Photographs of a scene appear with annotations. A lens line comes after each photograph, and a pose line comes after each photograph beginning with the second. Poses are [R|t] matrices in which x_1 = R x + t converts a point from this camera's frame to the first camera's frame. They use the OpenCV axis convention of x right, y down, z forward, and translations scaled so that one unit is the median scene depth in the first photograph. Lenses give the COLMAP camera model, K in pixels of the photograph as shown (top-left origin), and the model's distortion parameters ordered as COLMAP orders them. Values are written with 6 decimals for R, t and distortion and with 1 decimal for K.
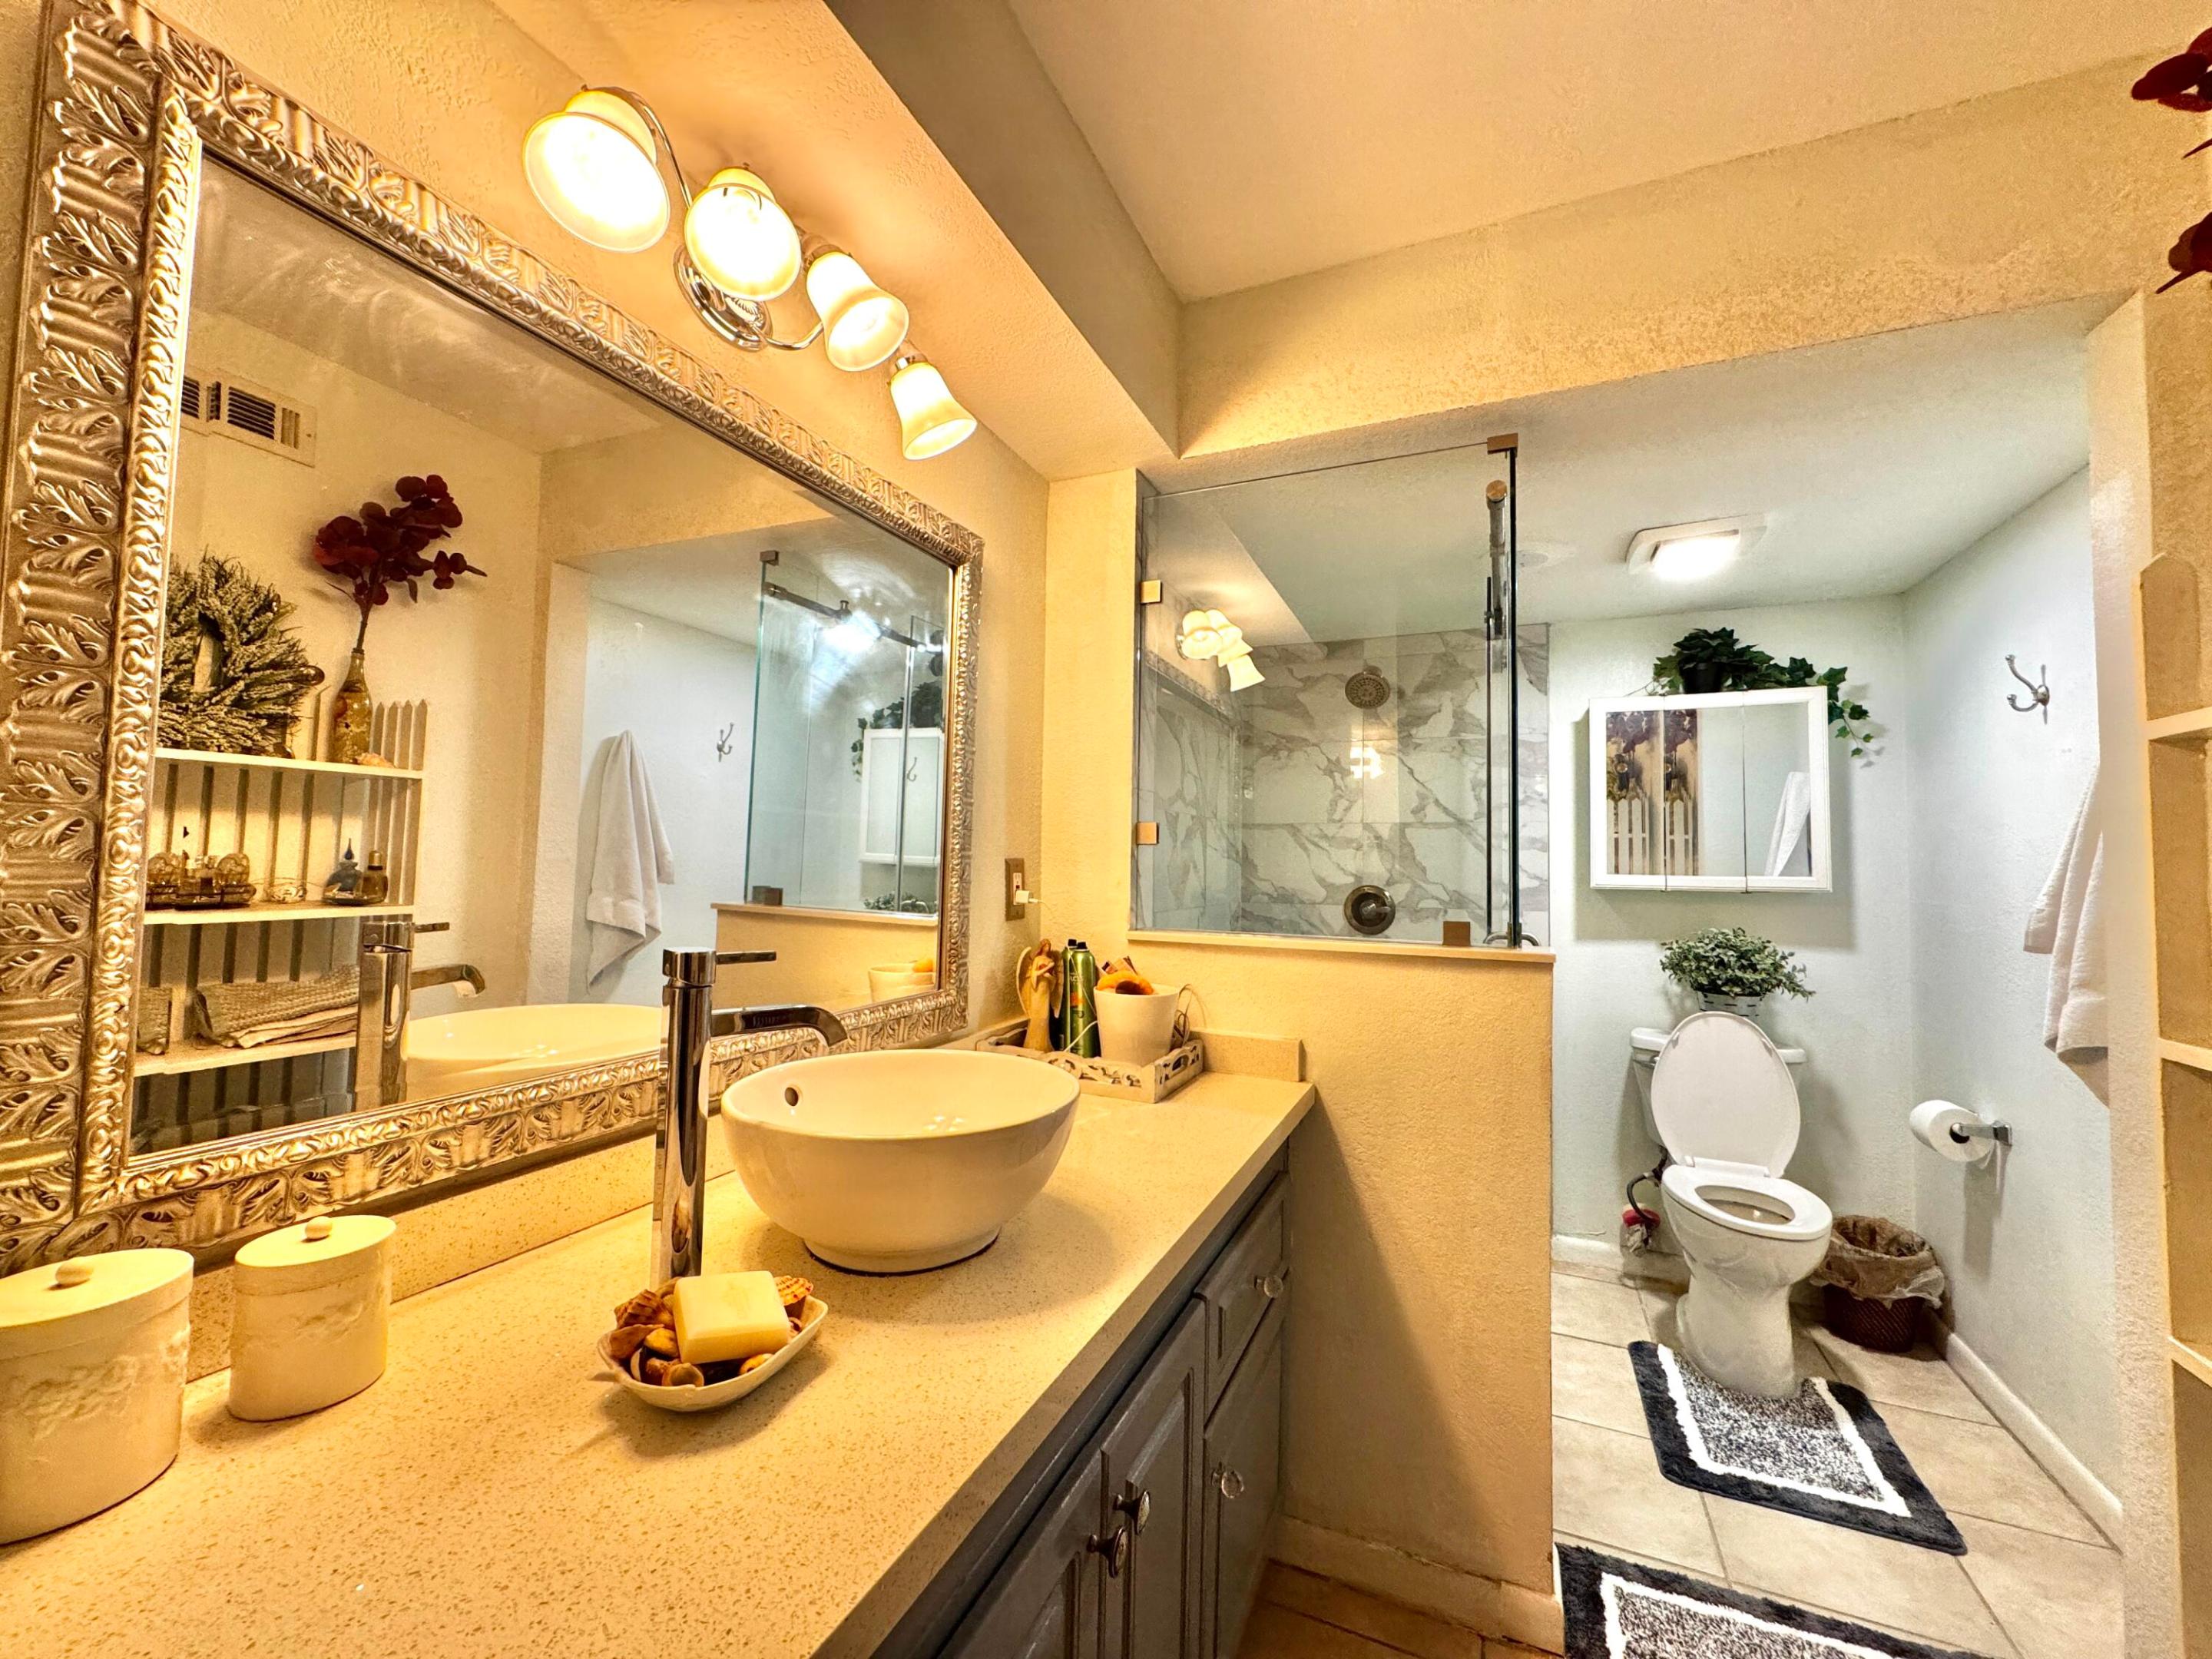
lens RADIAL K [[882.2, 0, 1105.4], [0, 882.2, 828.5], [0, 0, 1]] dist [-0.003399, 0.000259]
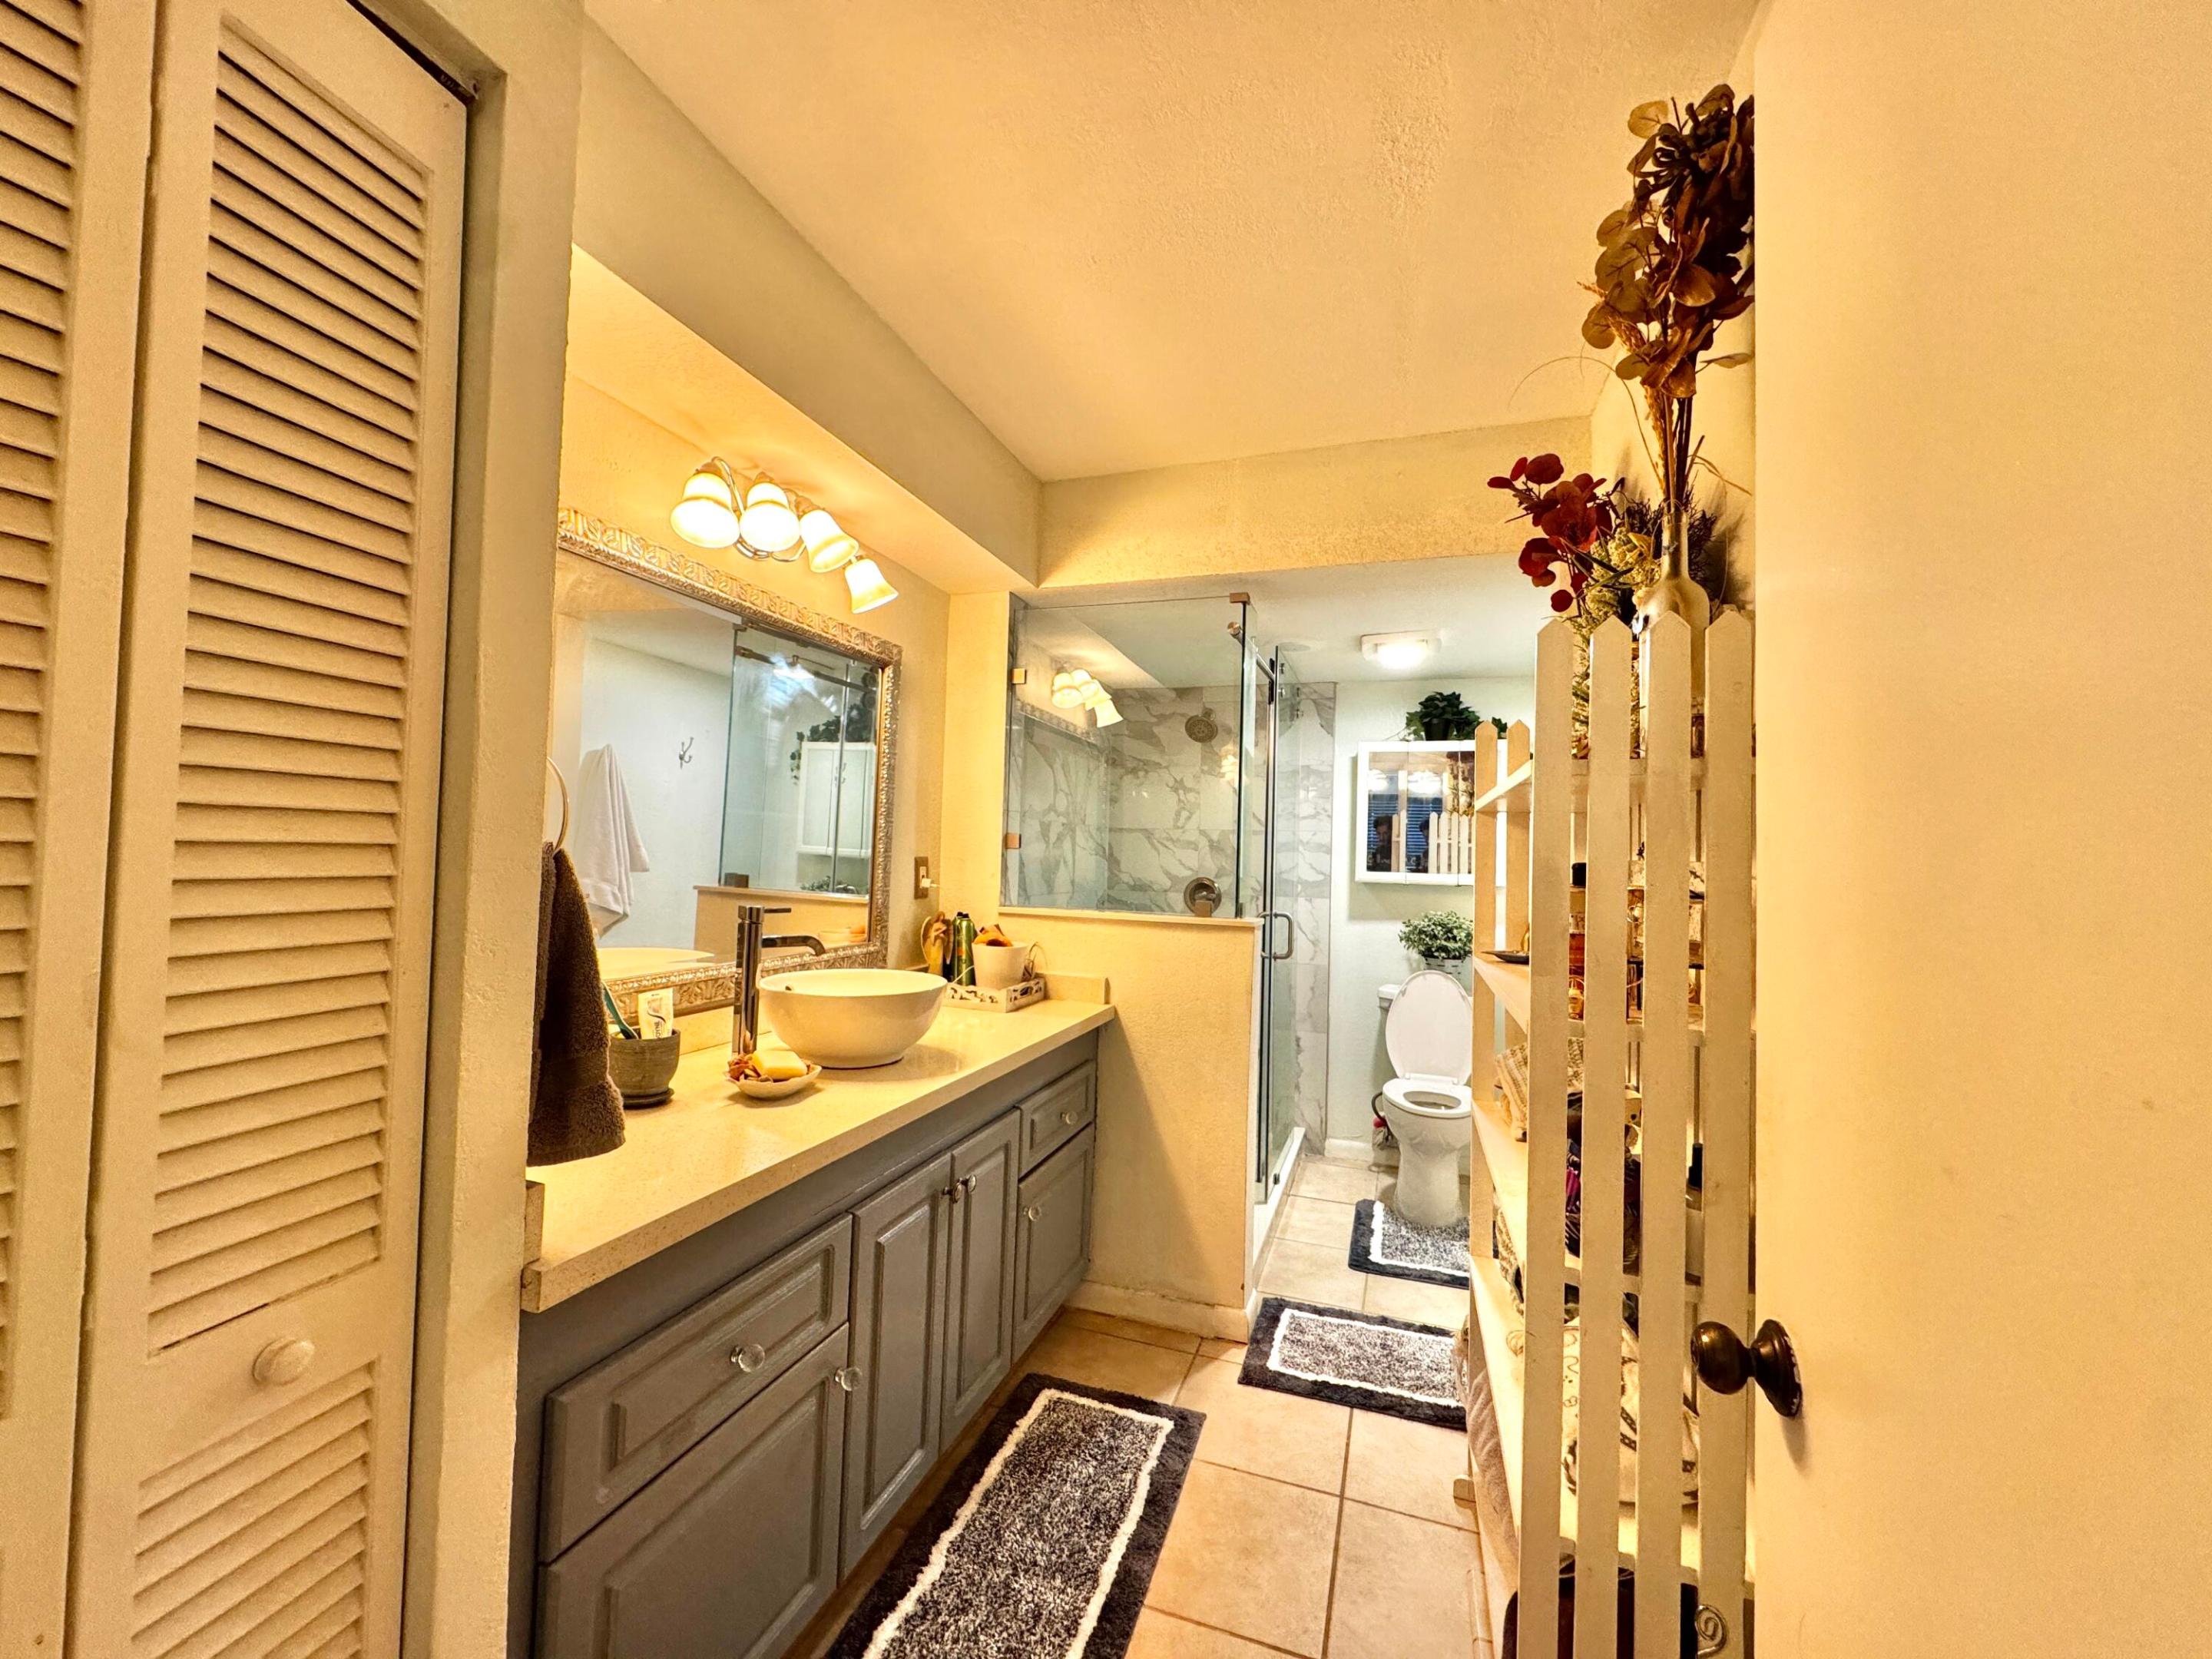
lens RADIAL K [[880.7, 0, 1104.9], [0, 880.7, 828.5], [0, 0, 1]] dist [-0.003325, 0.000504]
pose [[0.996241, 0.015635, 0.085197, 0.065320], [-0.016667, 0.999796, 0.011413, -0.030276], [-0.085001, -0.012790, 0.996299, -0.419647]]
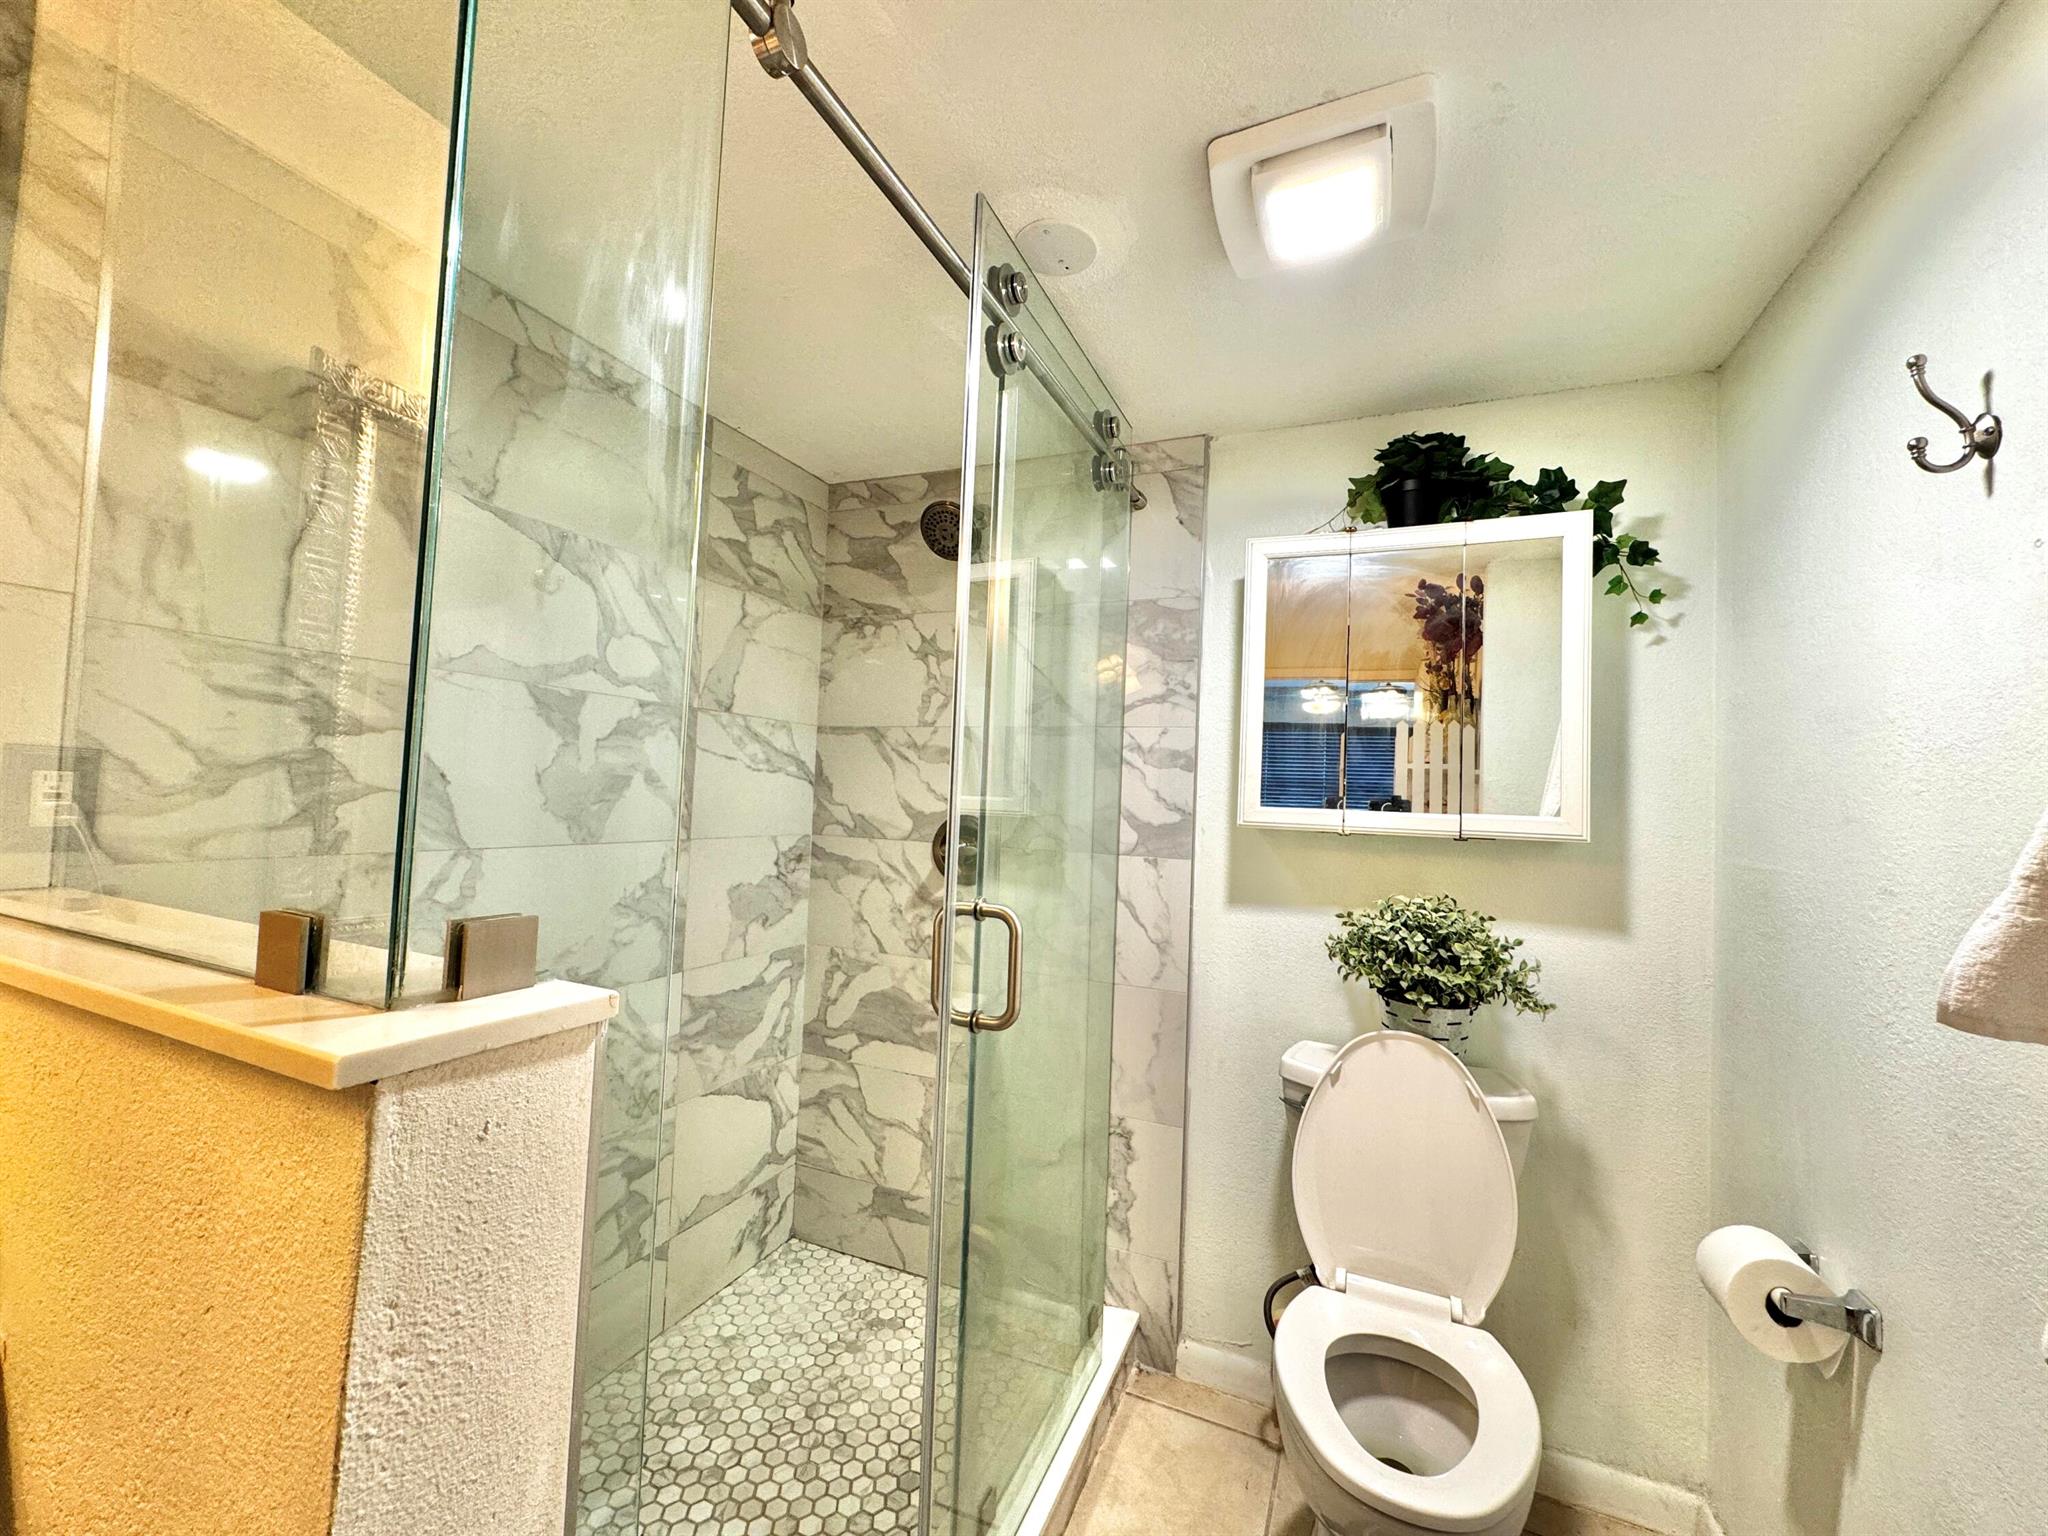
lens RADIAL K [[815.4, 0, 1023.0], [0, 815.4, 767.1], [0, 0, 1]] dist [-0.003325, 0.000504]
pose [[0.999622, 0.025146, 0.011138, 0.507231], [-0.025208, 0.999667, 0.005503, 0.032075], [-0.010996, -0.005782, 0.999923, 0.523954]]
